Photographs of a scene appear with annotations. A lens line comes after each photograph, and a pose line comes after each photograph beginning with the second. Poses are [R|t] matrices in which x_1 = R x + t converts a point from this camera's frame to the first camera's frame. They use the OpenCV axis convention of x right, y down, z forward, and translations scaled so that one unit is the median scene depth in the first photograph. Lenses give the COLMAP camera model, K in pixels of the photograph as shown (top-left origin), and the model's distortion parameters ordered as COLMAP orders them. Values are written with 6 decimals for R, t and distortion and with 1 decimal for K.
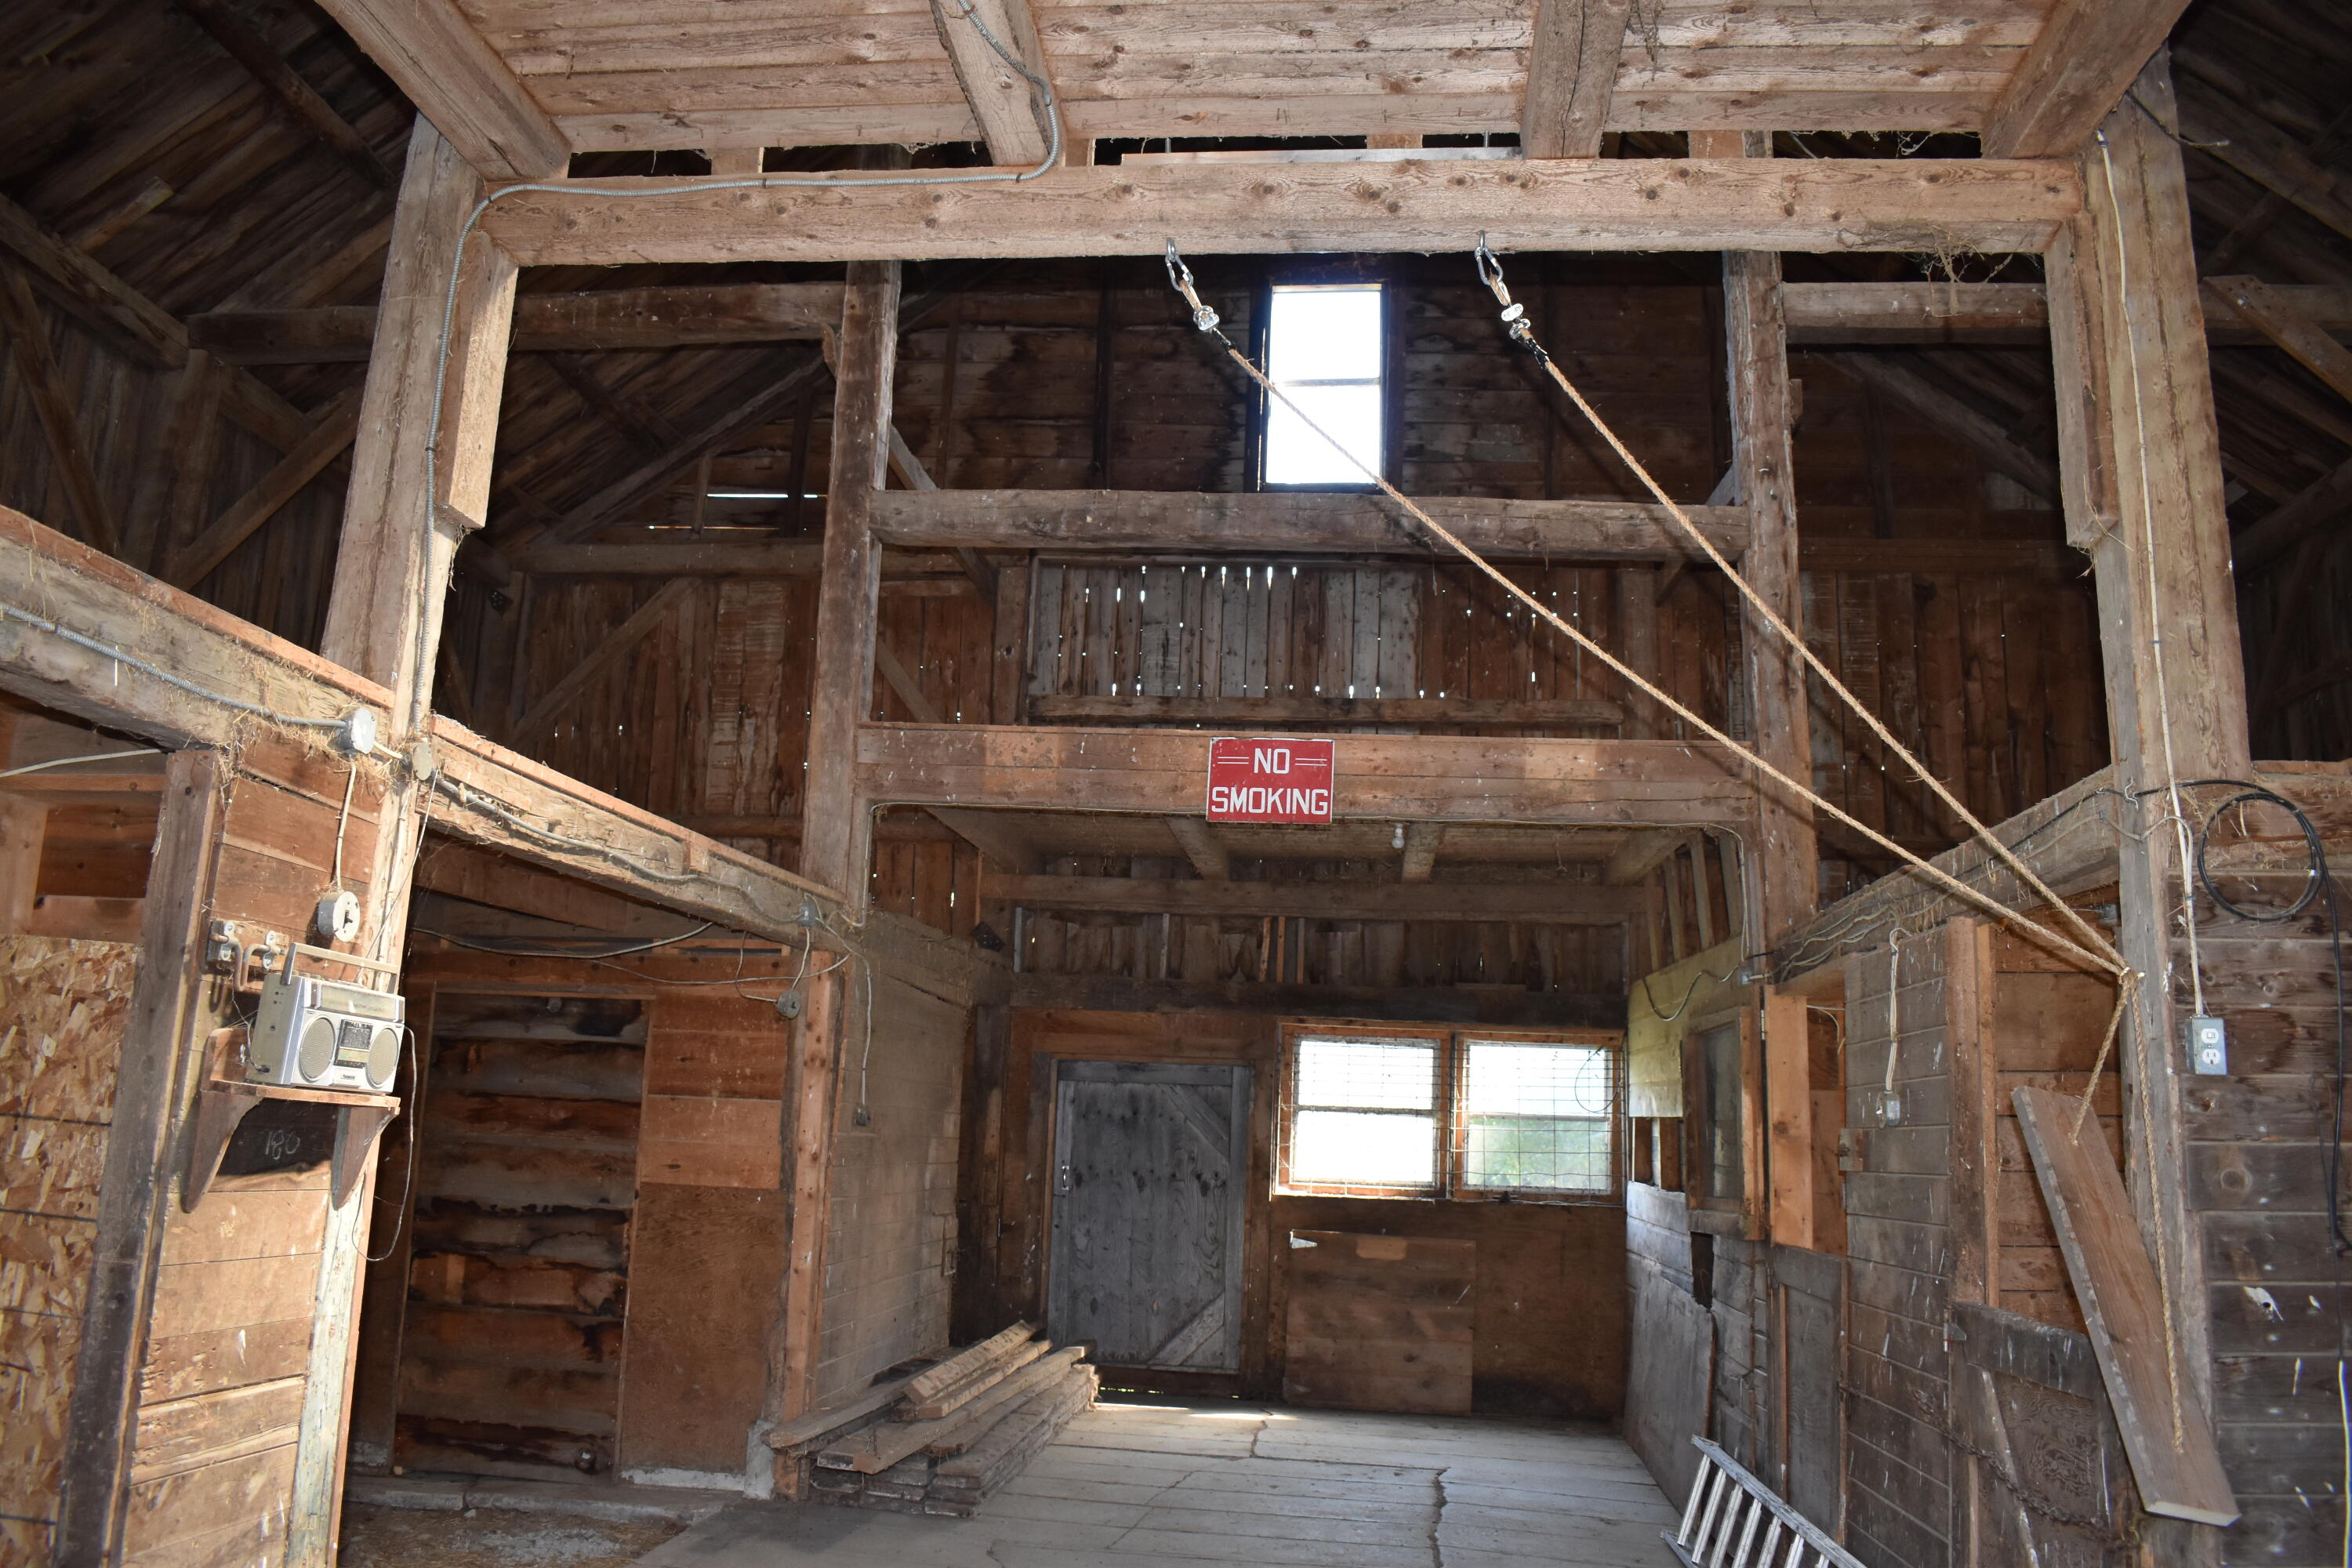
lens RADIAL K [[1814.8, 0, 1181.3], [0, 1814.8, 776.5], [0, 0, 1]] dist [-0.091423, 0.005849]
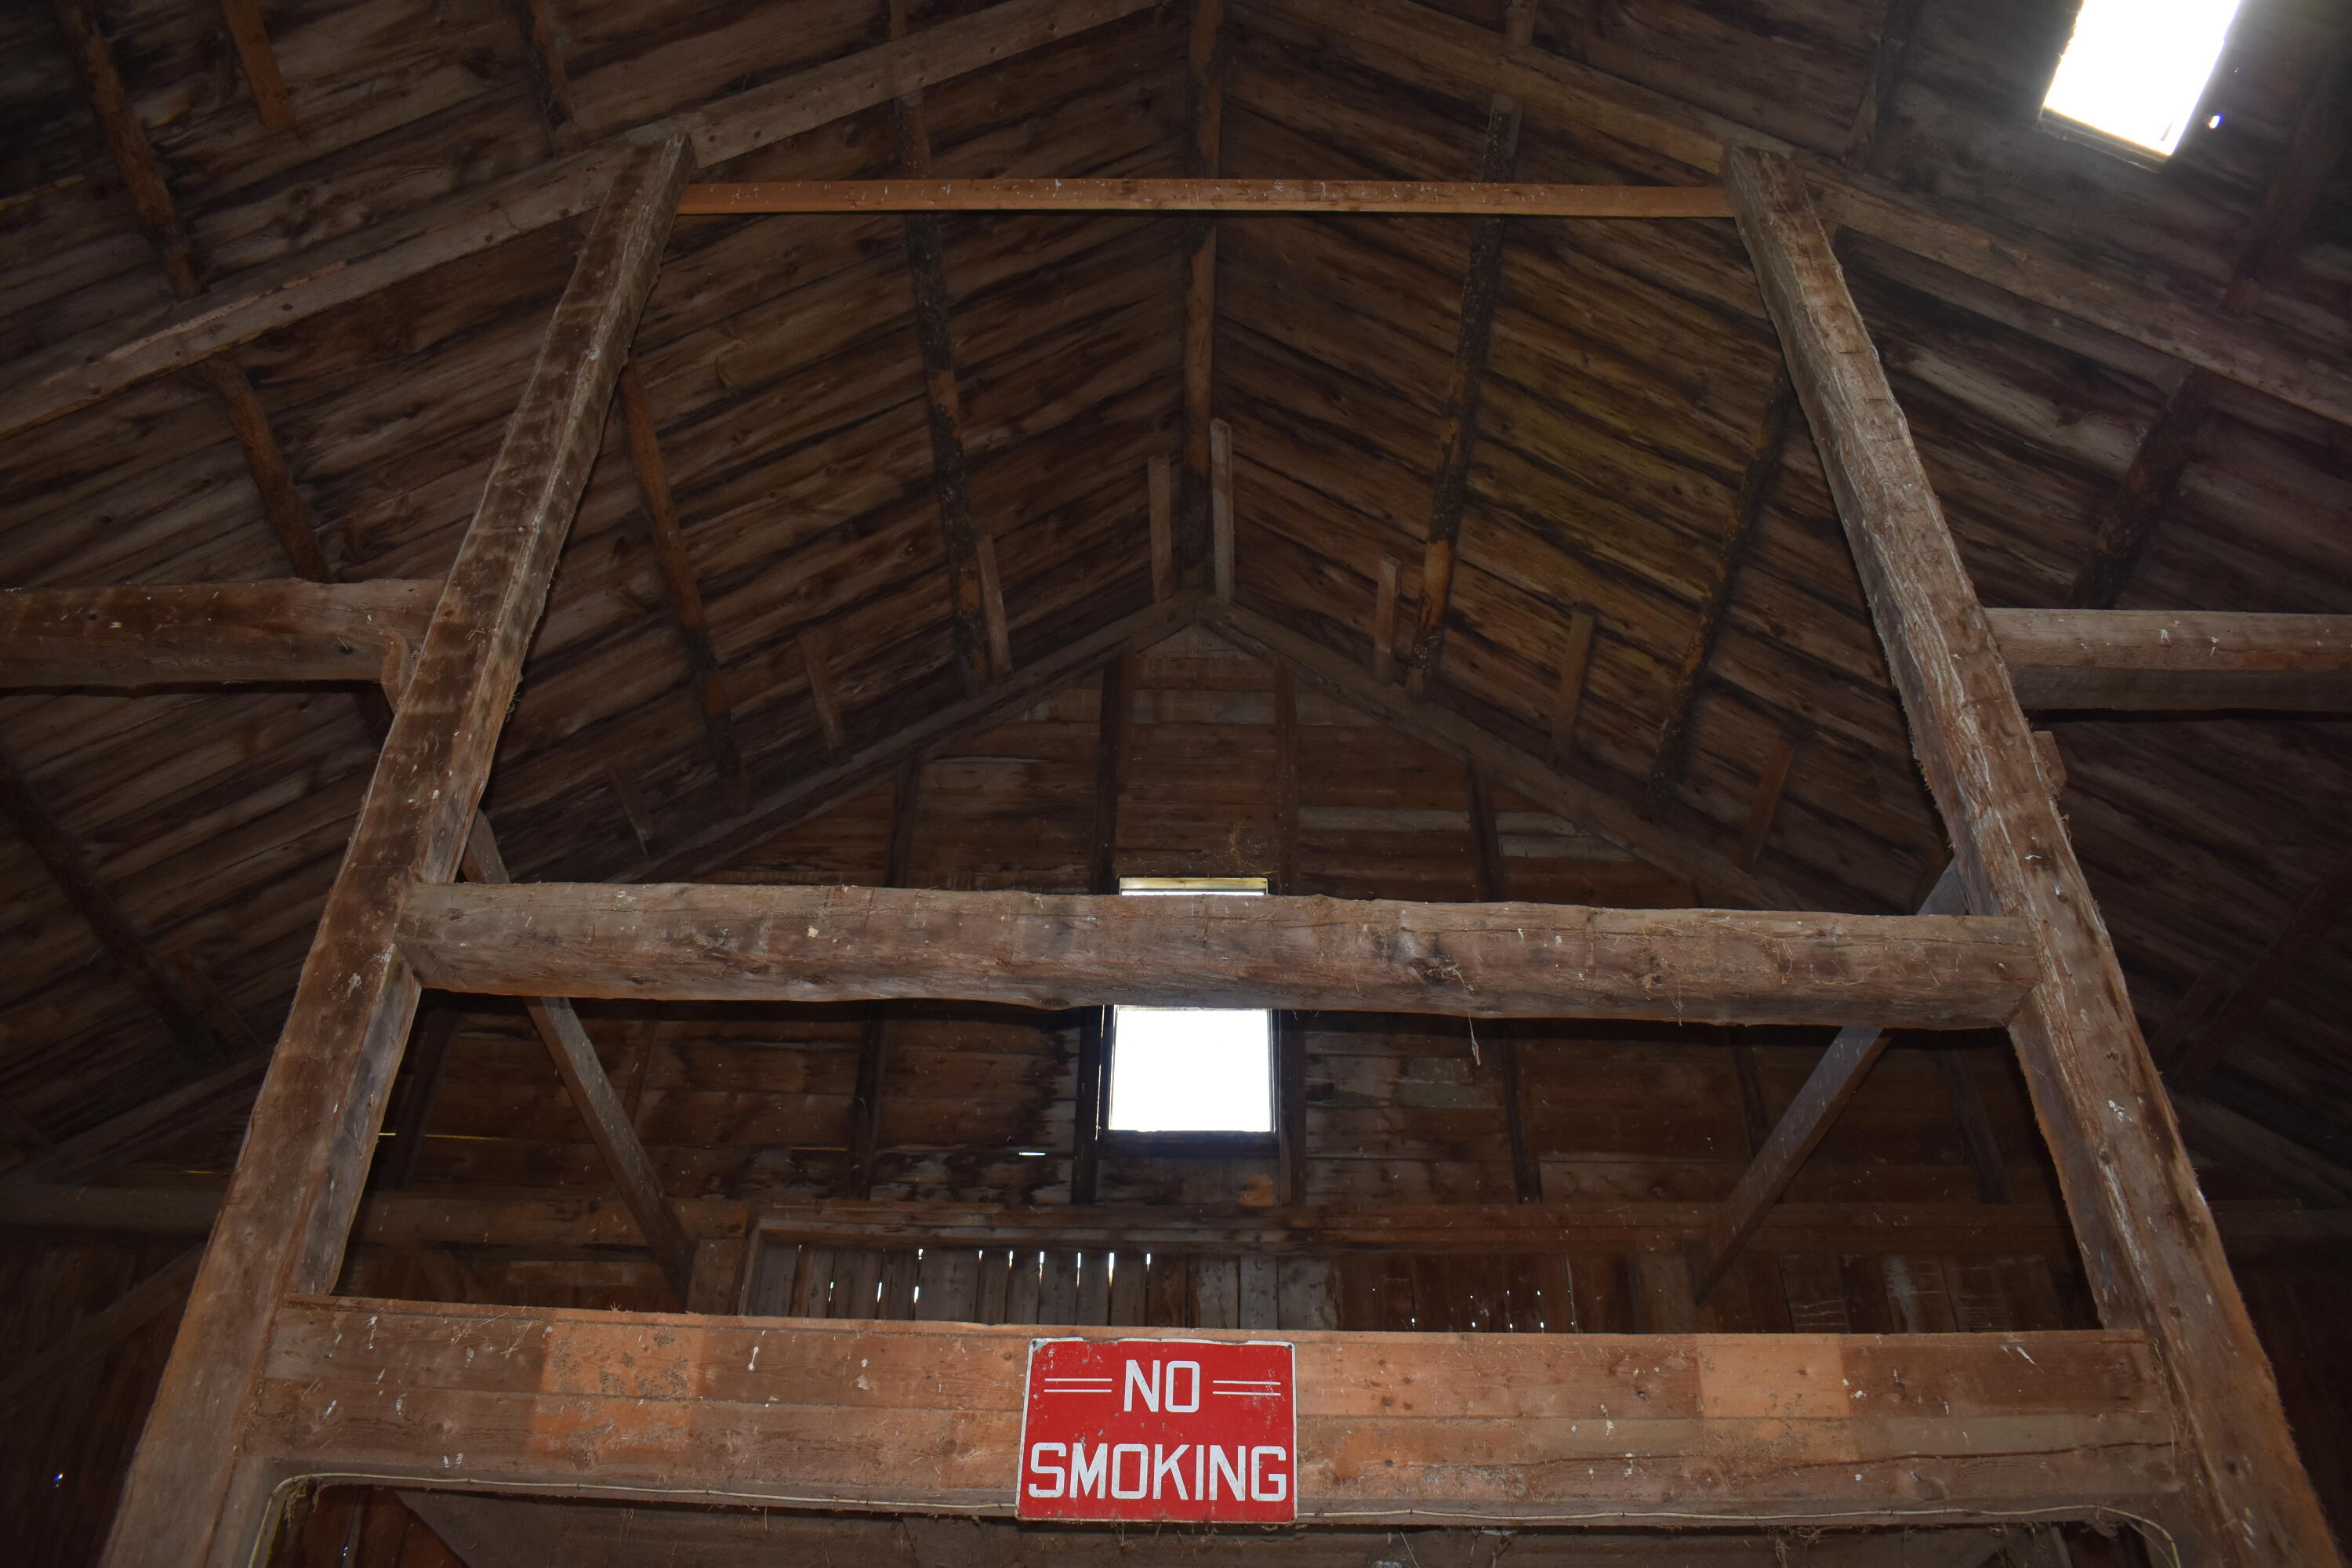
lens RADIAL K [[1814.8, 0, 1171.2], [0, 1814.8, 787.7], [0, 0, 1]] dist [-0.091423, 0.005849]
pose [[0.994615, 0.048365, 0.091657, 0.002877], [0.000890, 0.880404, -0.474223, 0.072424], [-0.103631, 0.471751, 0.875621, 0.513289]]
